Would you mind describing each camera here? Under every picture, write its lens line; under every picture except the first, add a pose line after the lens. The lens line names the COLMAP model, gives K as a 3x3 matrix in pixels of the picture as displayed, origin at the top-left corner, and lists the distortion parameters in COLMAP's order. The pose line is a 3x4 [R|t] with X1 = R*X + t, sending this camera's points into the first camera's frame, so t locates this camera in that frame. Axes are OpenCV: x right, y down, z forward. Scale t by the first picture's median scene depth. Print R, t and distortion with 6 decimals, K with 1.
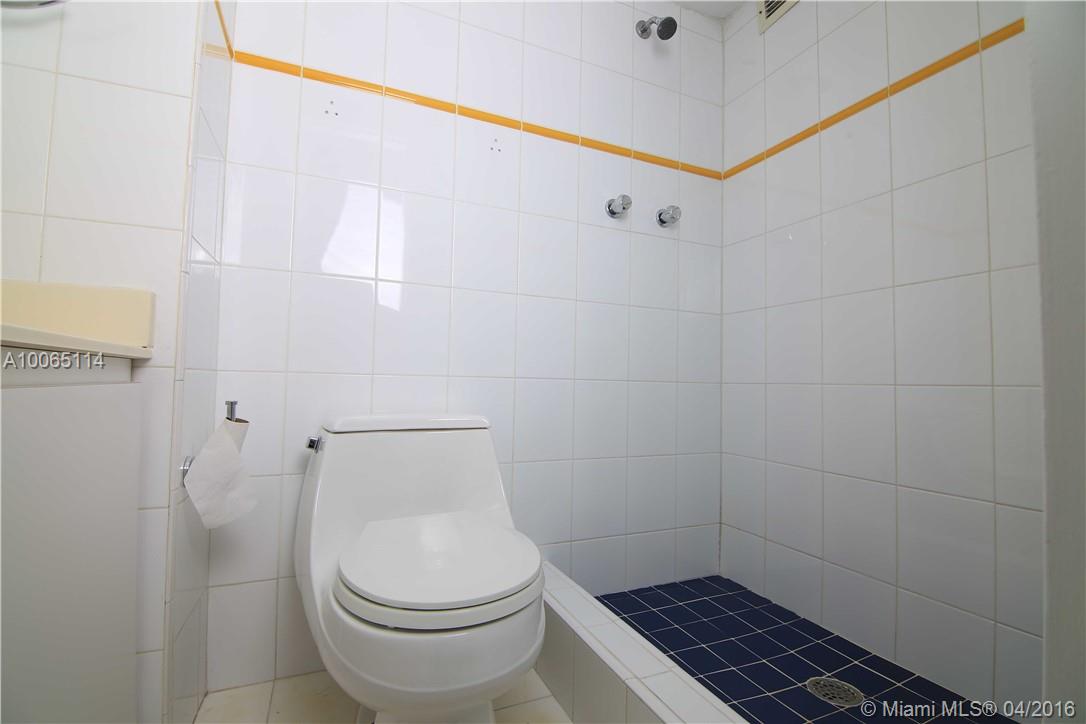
lens RADIAL K [[485.4, 0, 544.5], [0, 485.4, 362.4], [0, 0, 1]] dist [-0.001796, -0.011620]
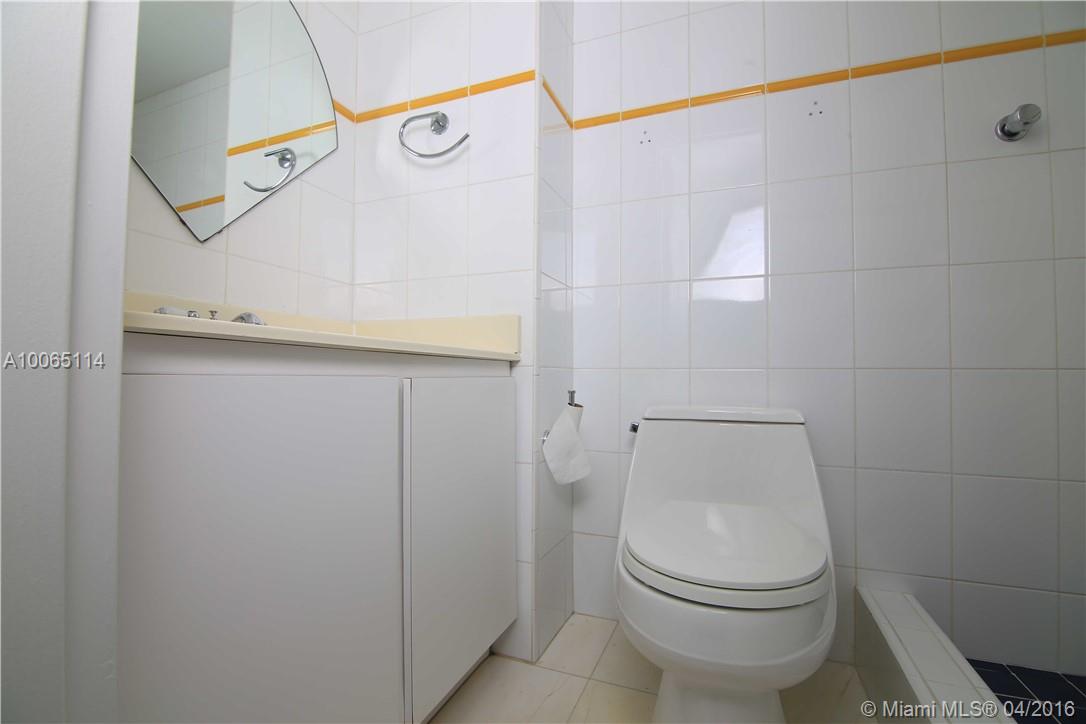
lens RADIAL K [[485.4, 0, 544.5], [0, 485.4, 362.4], [0, 0, 1]] dist [-0.001796, -0.011620]
pose [[0.698439, -0.036784, -0.714723, 0.253136], [0.037496, 0.999187, -0.014782, 0.019921], [0.714686, -0.016474, 0.699251, 0.021637]]
